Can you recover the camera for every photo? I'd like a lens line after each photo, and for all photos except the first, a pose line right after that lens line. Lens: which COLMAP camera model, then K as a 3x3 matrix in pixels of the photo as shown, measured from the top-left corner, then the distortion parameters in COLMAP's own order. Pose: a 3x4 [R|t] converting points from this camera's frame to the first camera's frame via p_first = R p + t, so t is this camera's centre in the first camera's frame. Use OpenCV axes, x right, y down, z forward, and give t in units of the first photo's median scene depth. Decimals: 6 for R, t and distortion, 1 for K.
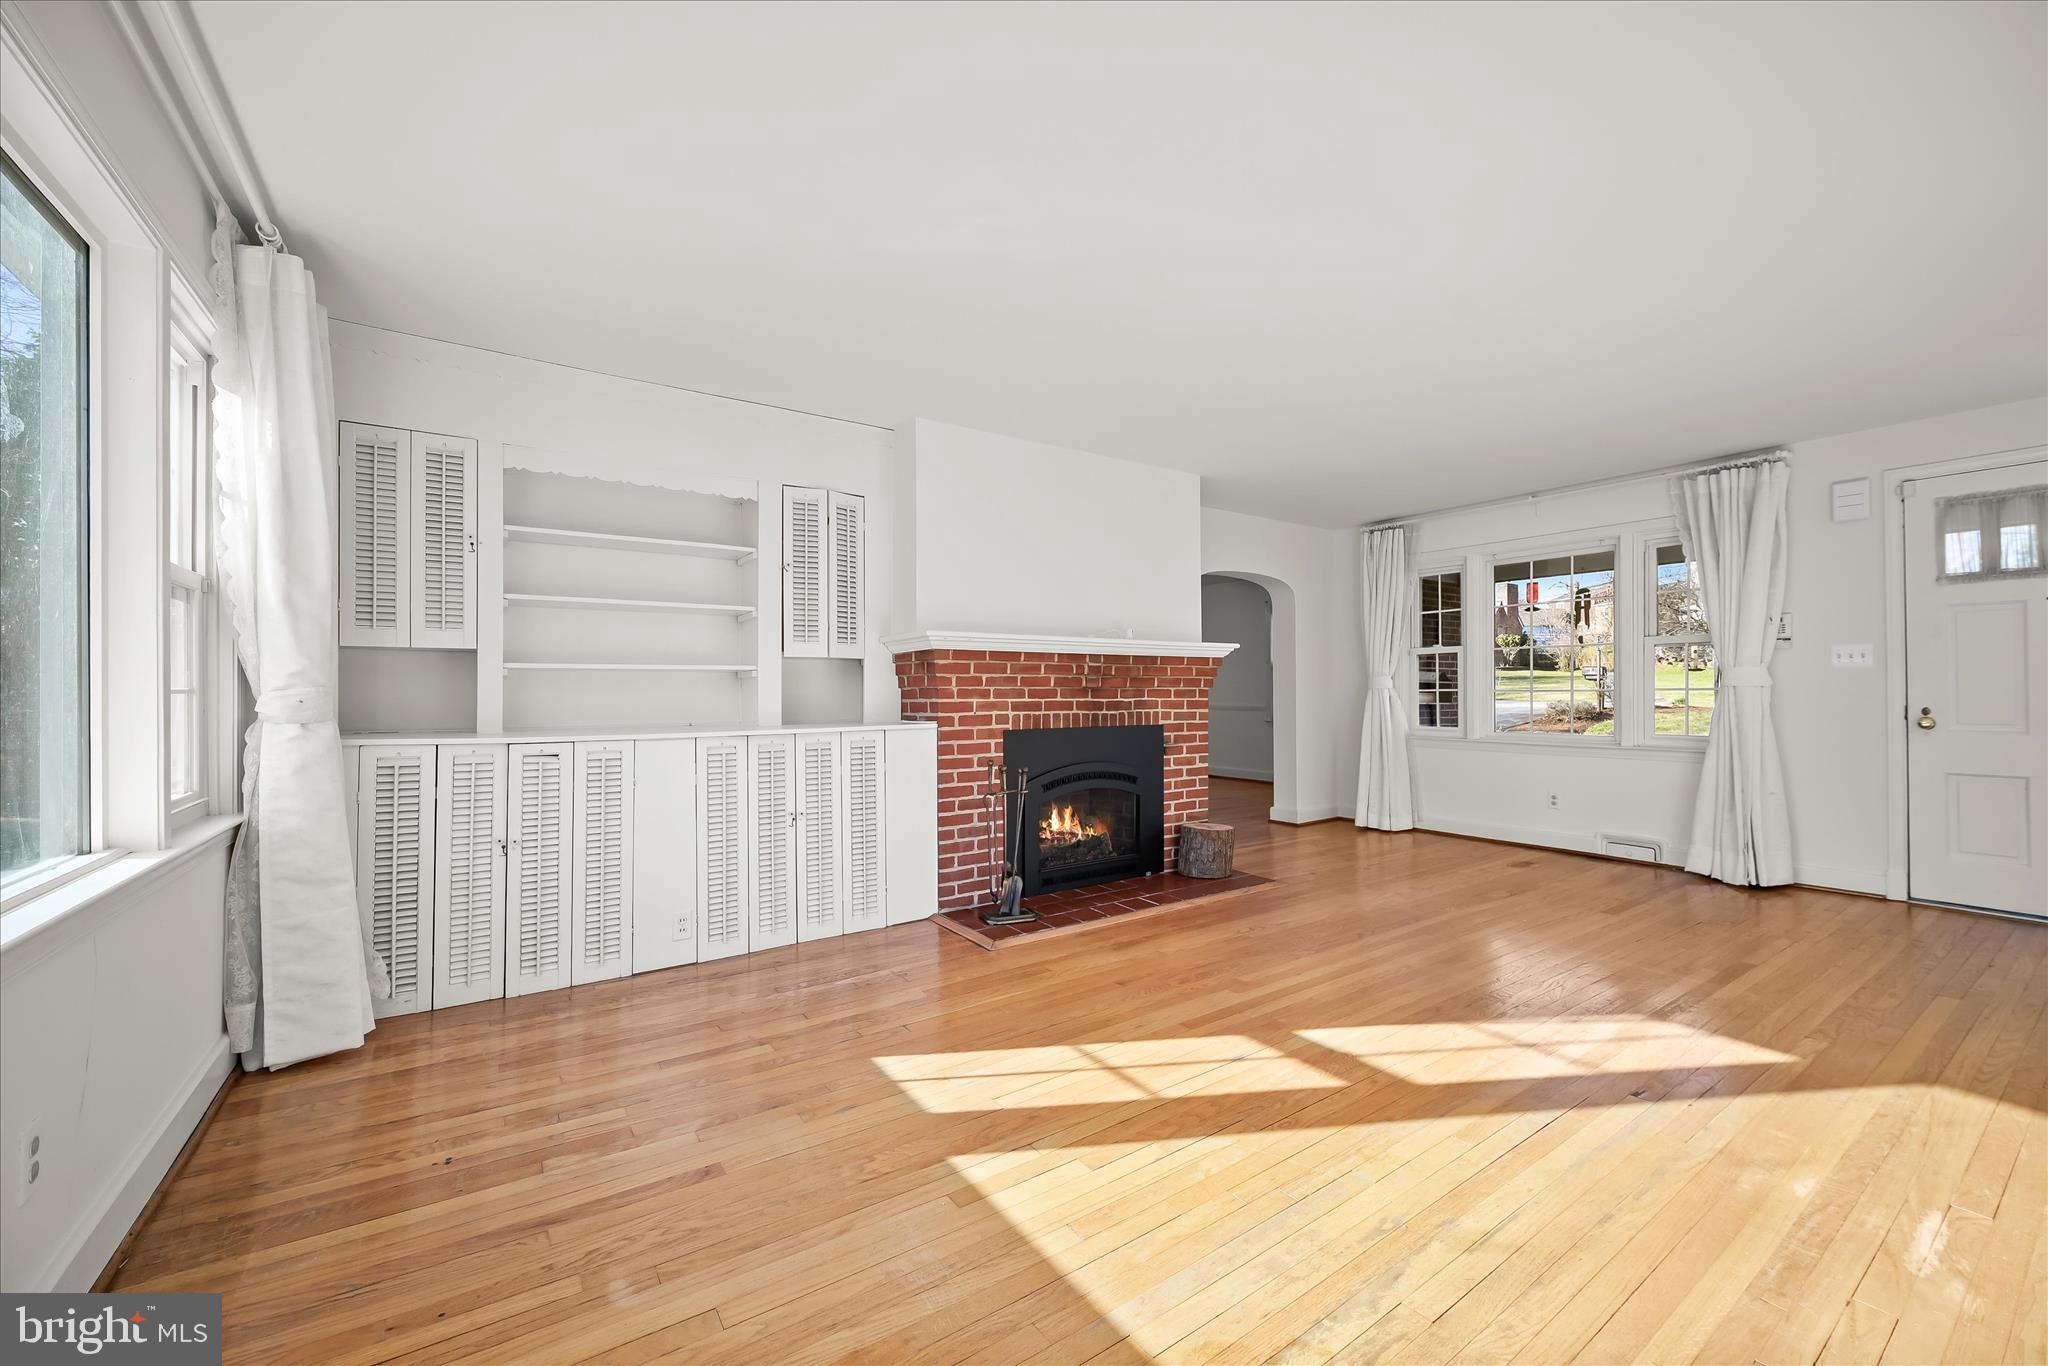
lens RADIAL K [[799.3, 0, 1024.0], [0, 799.3, 683.0], [0, 0, 1]] dist [-0.003048, -0.000274]
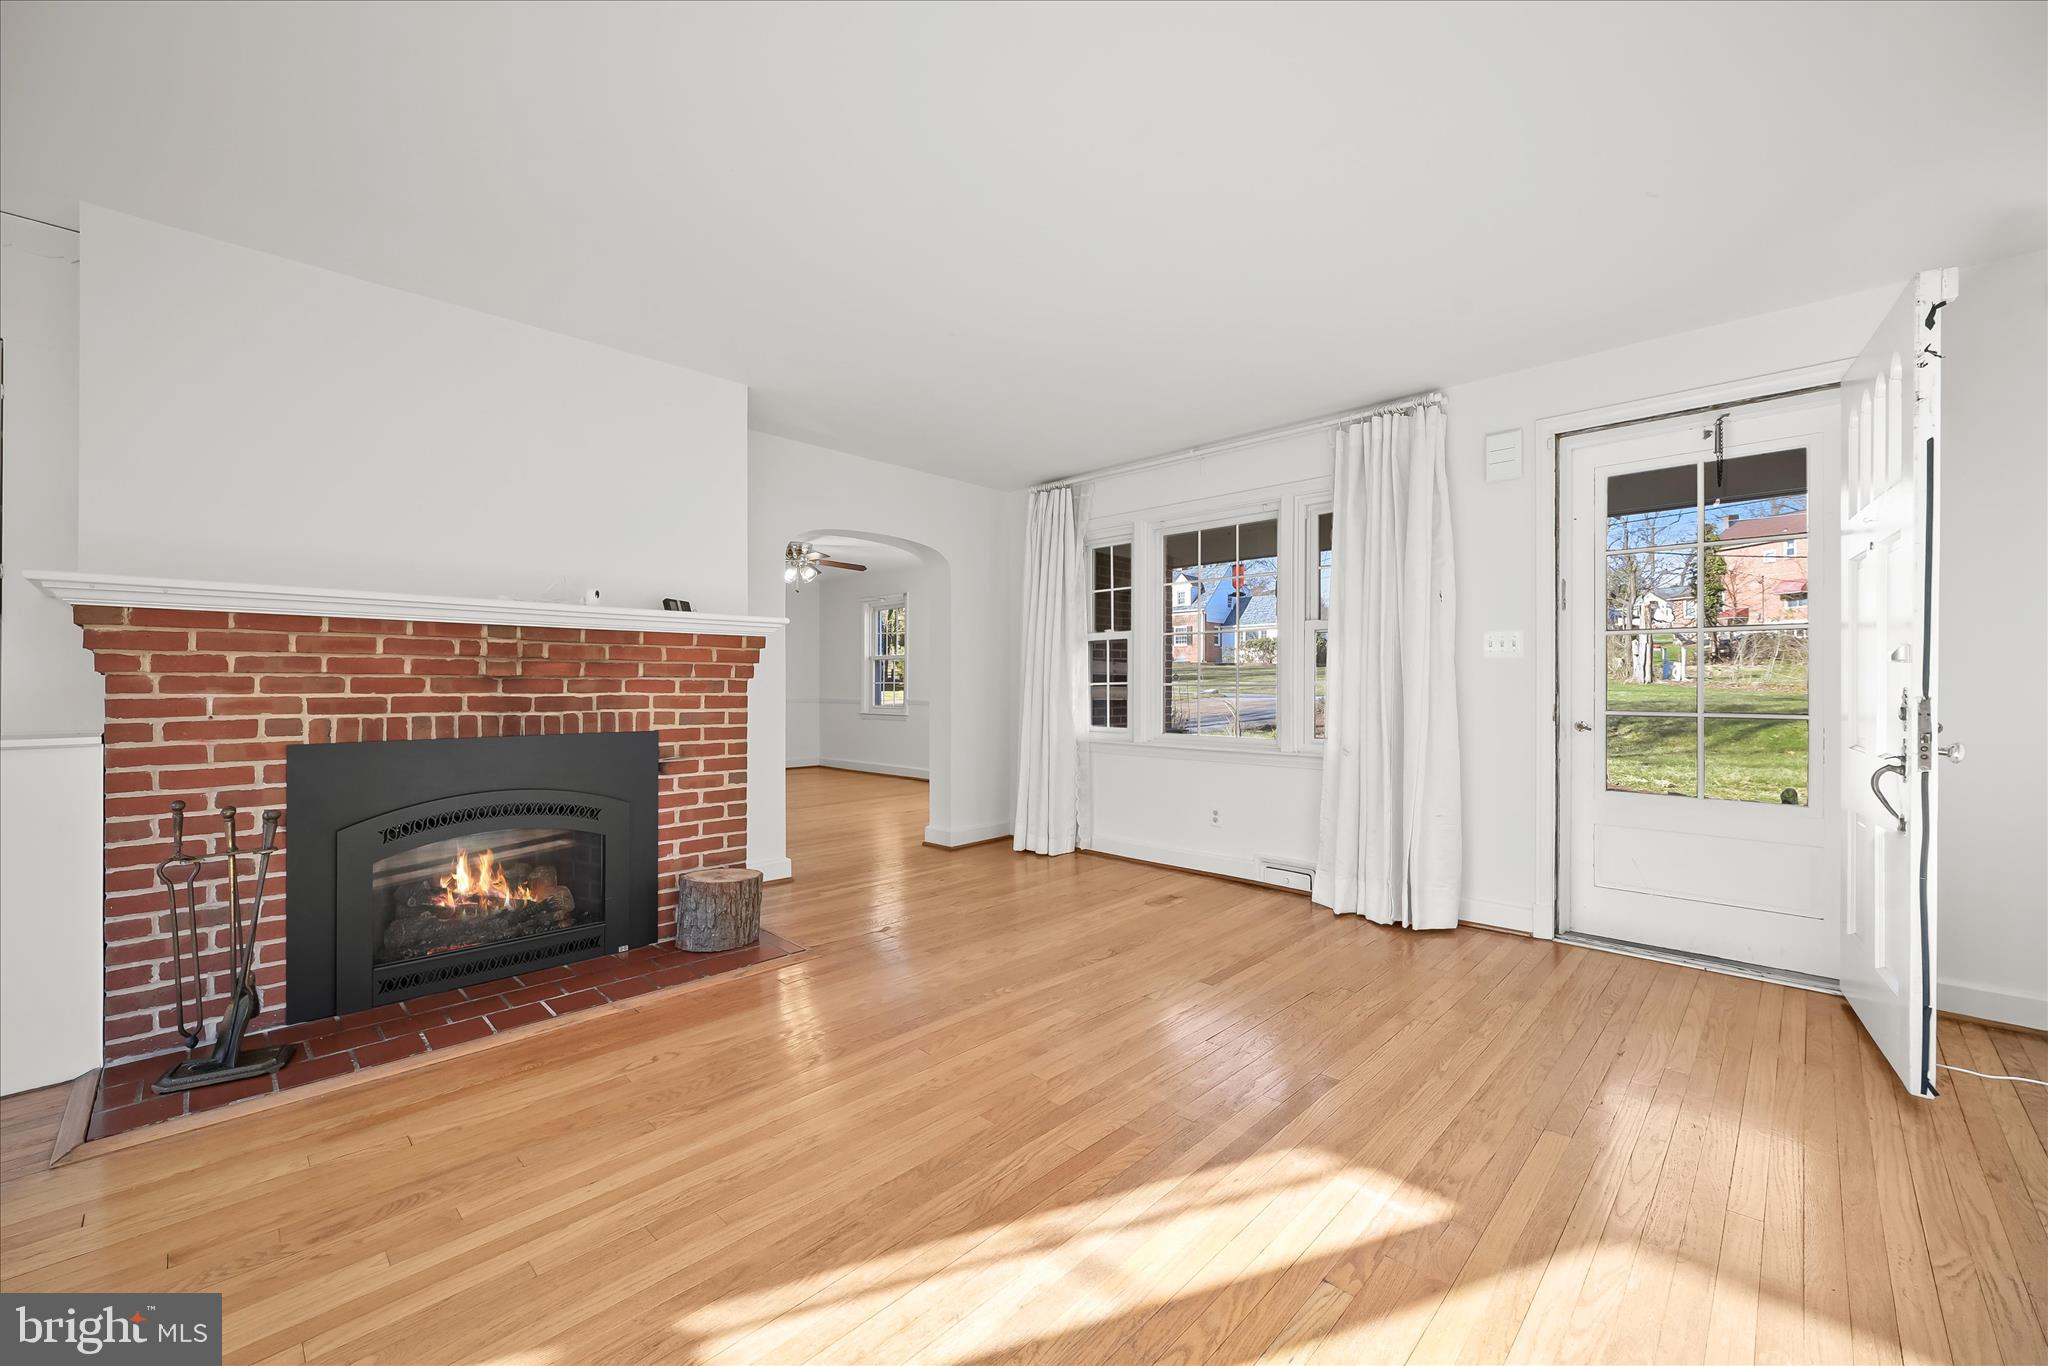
lens RADIAL K [[802.7, 0, 1024.0], [0, 802.7, 683.0], [0, 0, 1]] dist [-0.000697, -0.000305]
pose [[0.979904, 0.004985, 0.199407, 0.402509], [-0.006591, 0.999951, 0.007392, 0.003714], [-0.199360, -0.008557, 0.979889, 0.293818]]
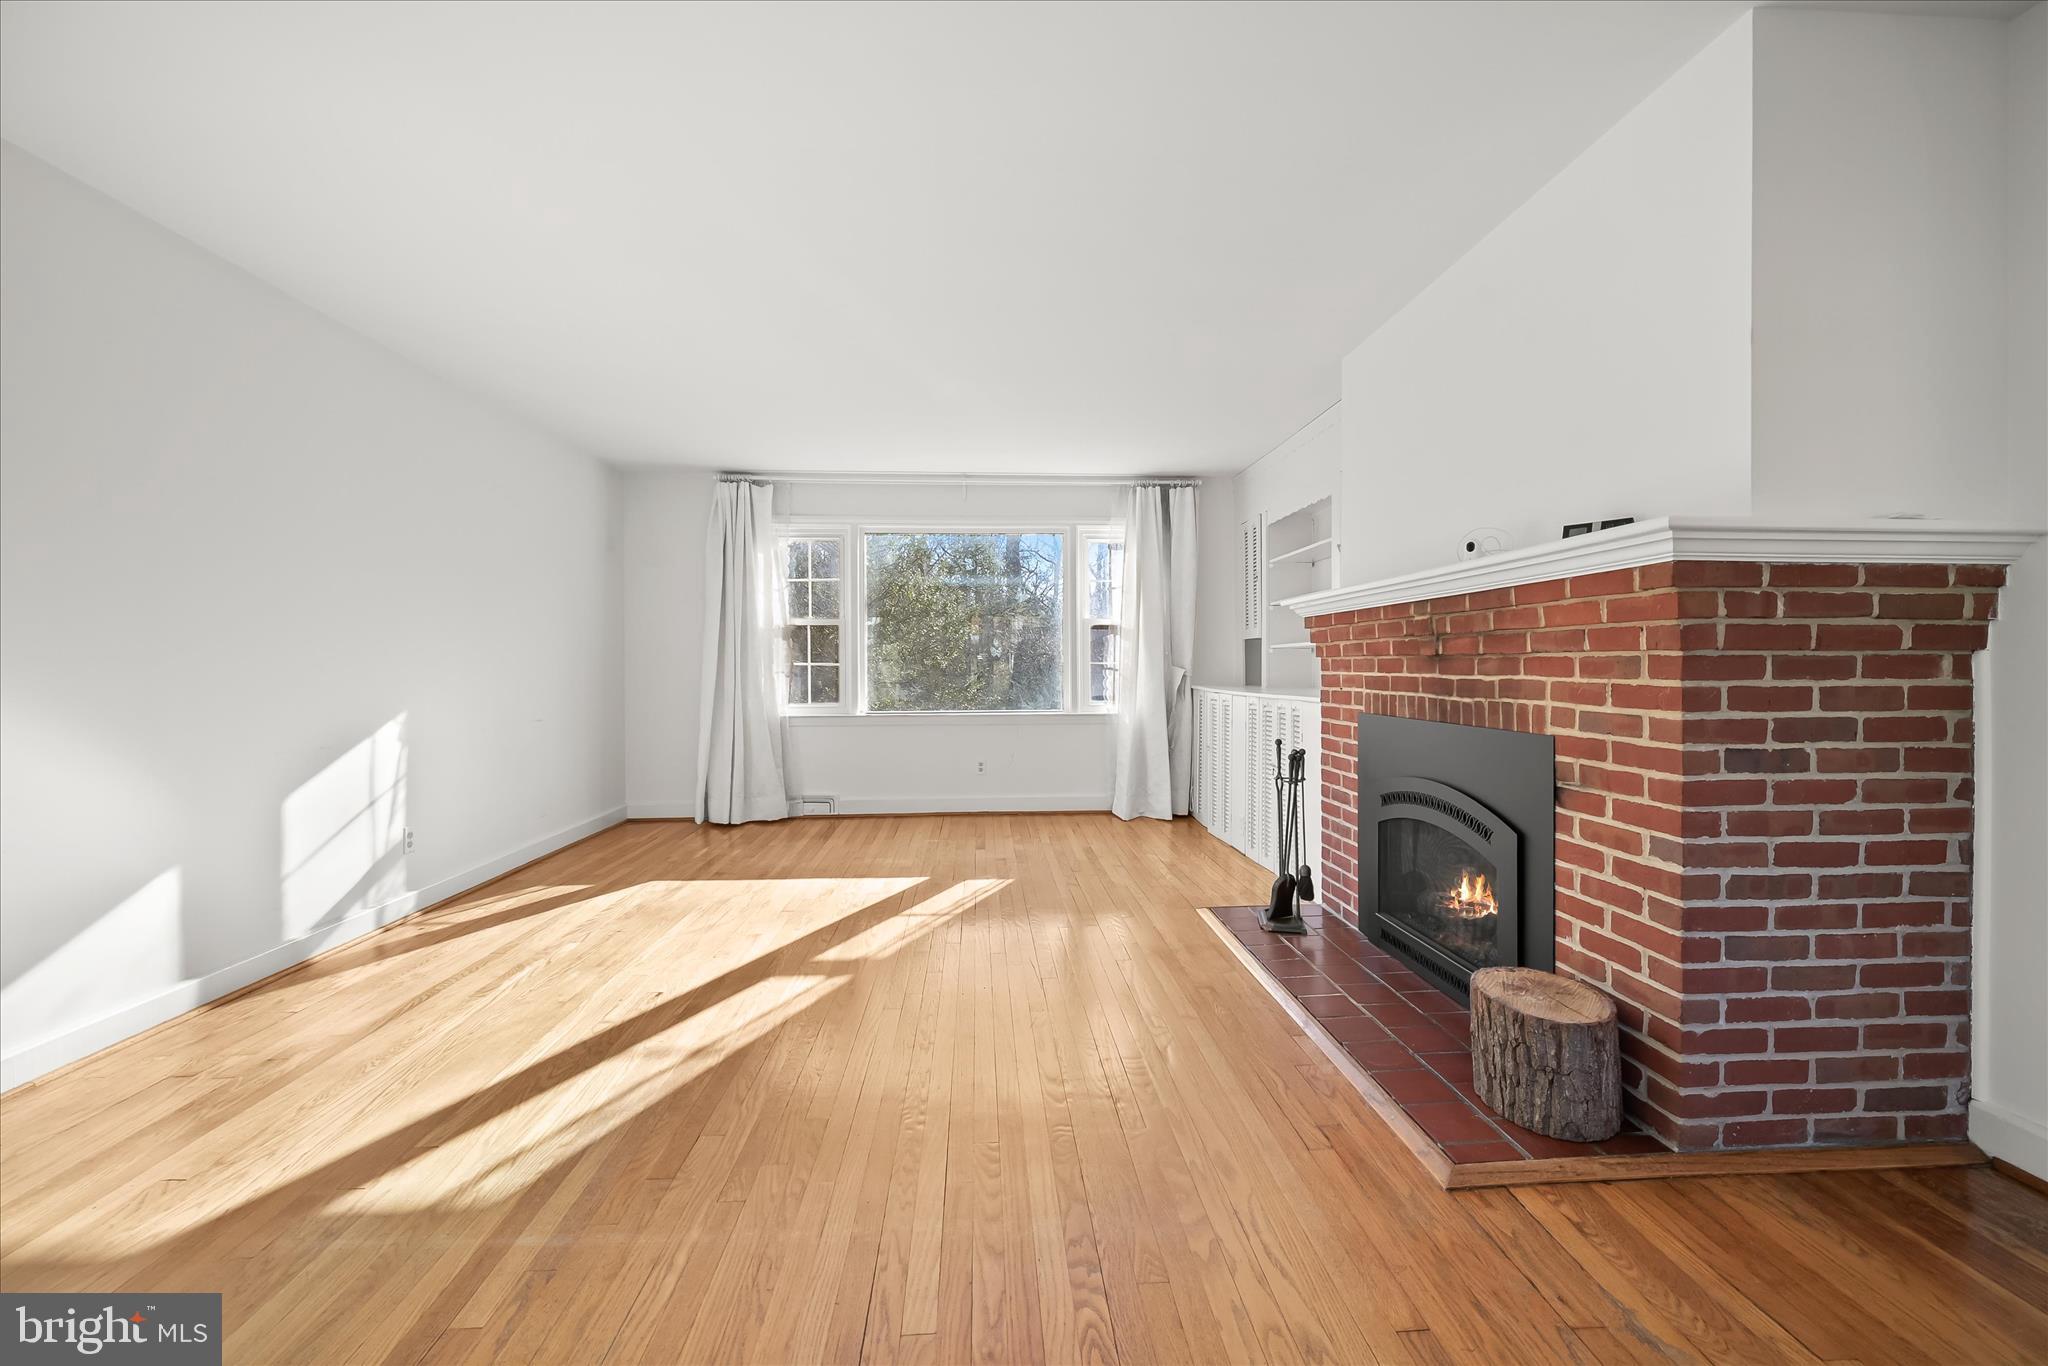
lens RADIAL K [[835.6, 0, 1031.0], [0, 835.6, 674.7], [0, 0, 1]] dist [0.000078, -0.000012]
pose [[-0.510737, 0.013580, -0.859630, 0.838025], [0.013367, 0.999880, 0.007854, 0.011804], [0.859633, -0.007480, -0.510857, 1.146133]]
